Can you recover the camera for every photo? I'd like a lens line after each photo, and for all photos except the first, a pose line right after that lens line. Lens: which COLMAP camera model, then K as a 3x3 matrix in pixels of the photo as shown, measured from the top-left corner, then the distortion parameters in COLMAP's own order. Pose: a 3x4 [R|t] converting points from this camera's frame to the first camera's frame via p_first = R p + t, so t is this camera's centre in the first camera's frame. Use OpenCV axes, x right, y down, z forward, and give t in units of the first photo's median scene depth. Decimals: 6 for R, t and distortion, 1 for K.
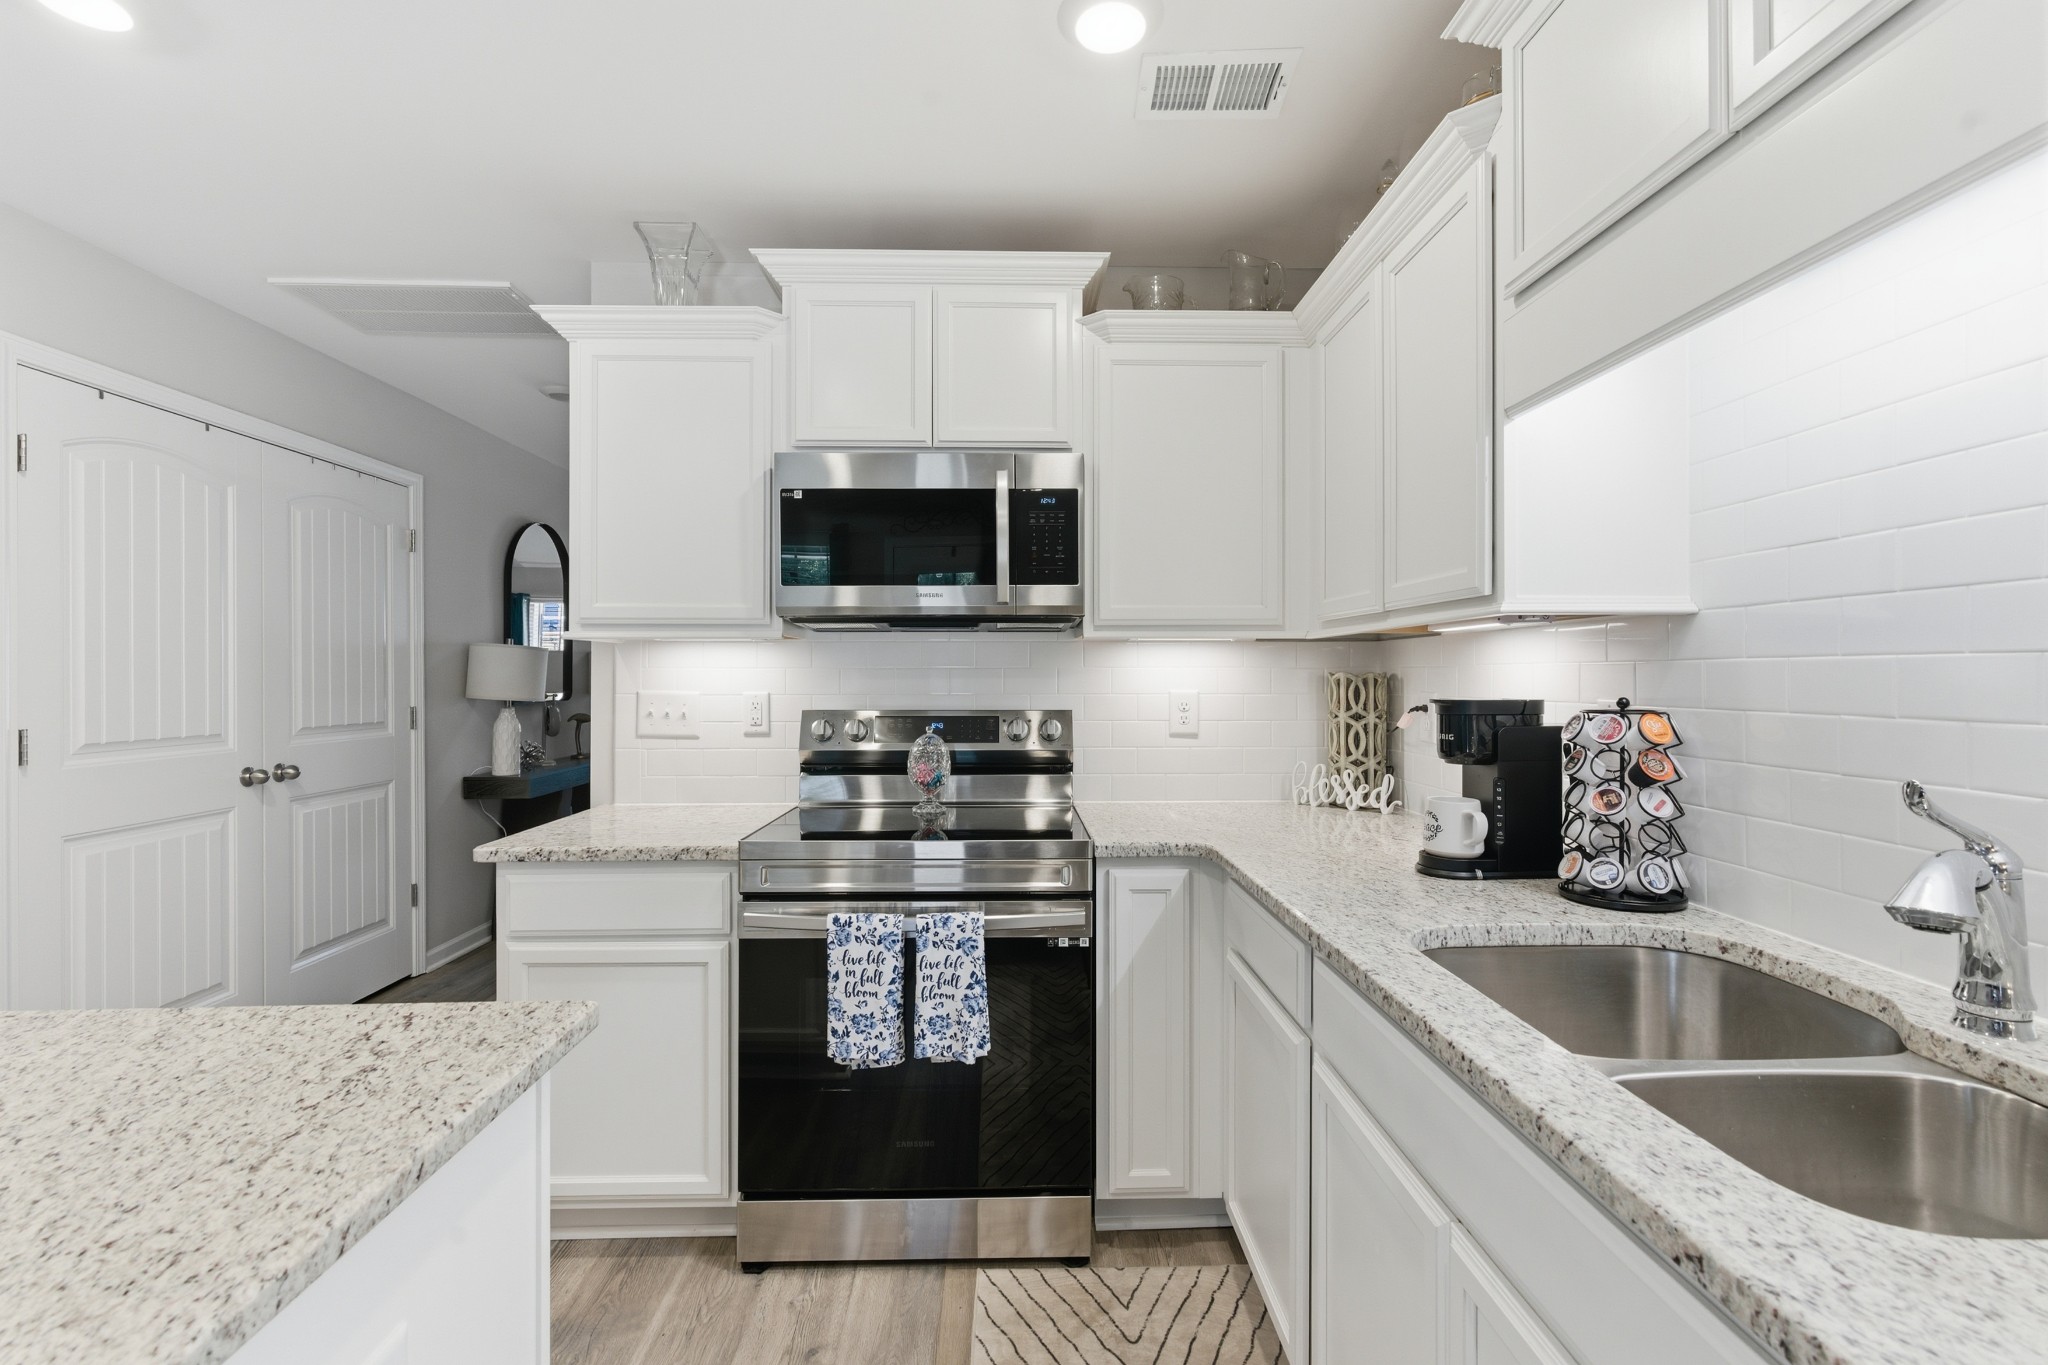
lens RADIAL K [[912.6, 0, 1018.1], [0, 912.6, 676.6], [0, 0, 1]] dist [-0.004052, -0.000330]
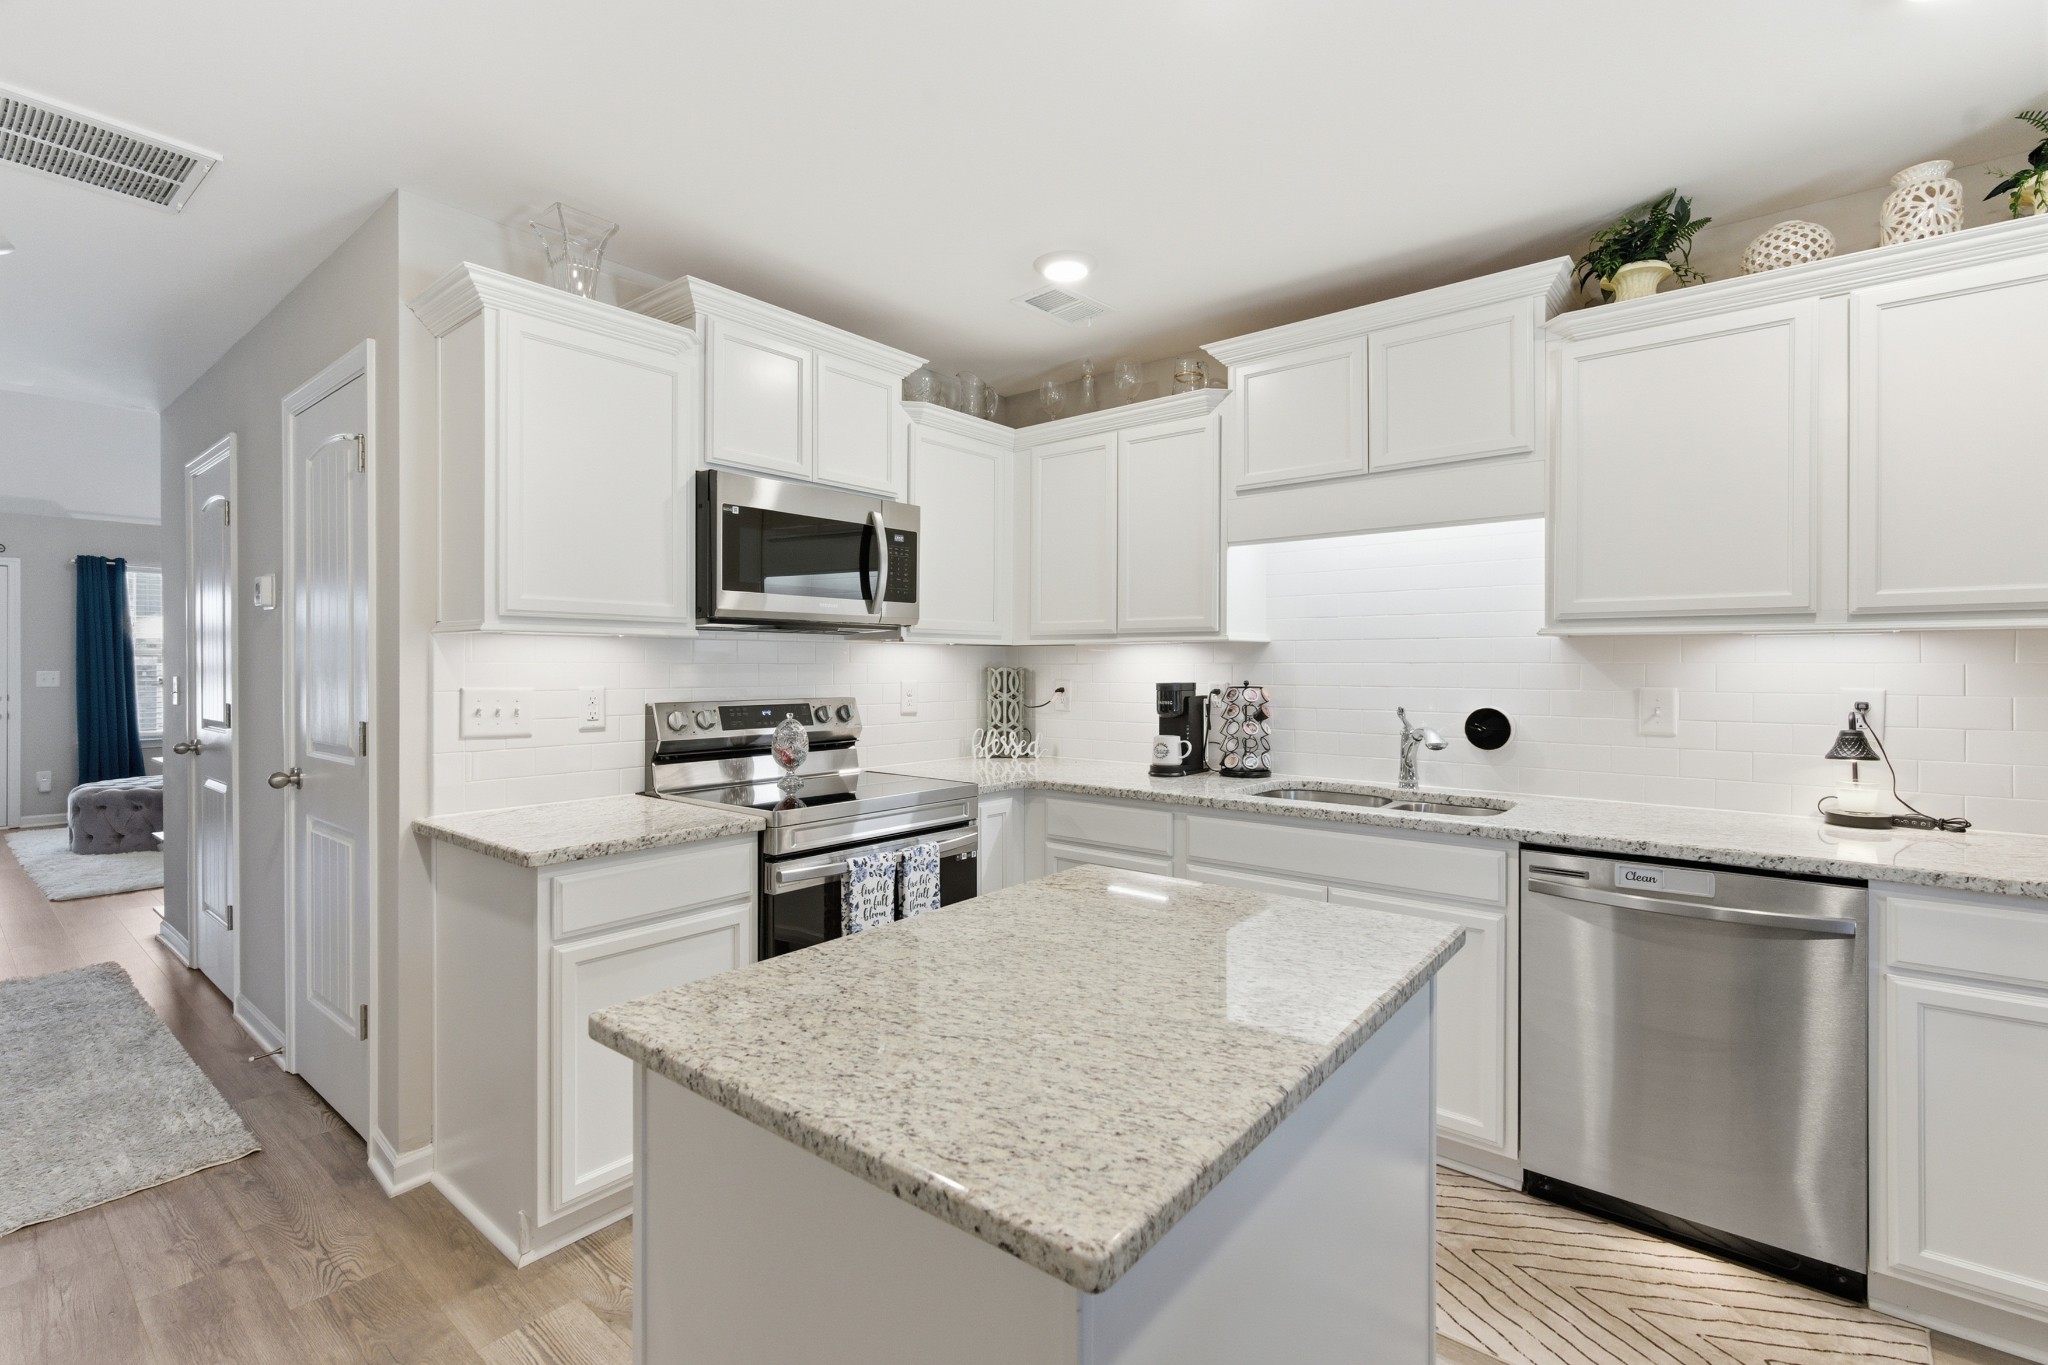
lens RADIAL K [[912.6, 0, 1018.1], [0, 912.6, 676.6], [0, 0, 1]] dist [-0.004052, -0.000330]
pose [[0.659589, -0.007315, 0.751591, -0.867627], [0.000543, 0.999957, 0.009256, -0.003956], [-0.751627, -0.005697, 0.659564, -0.008181]]
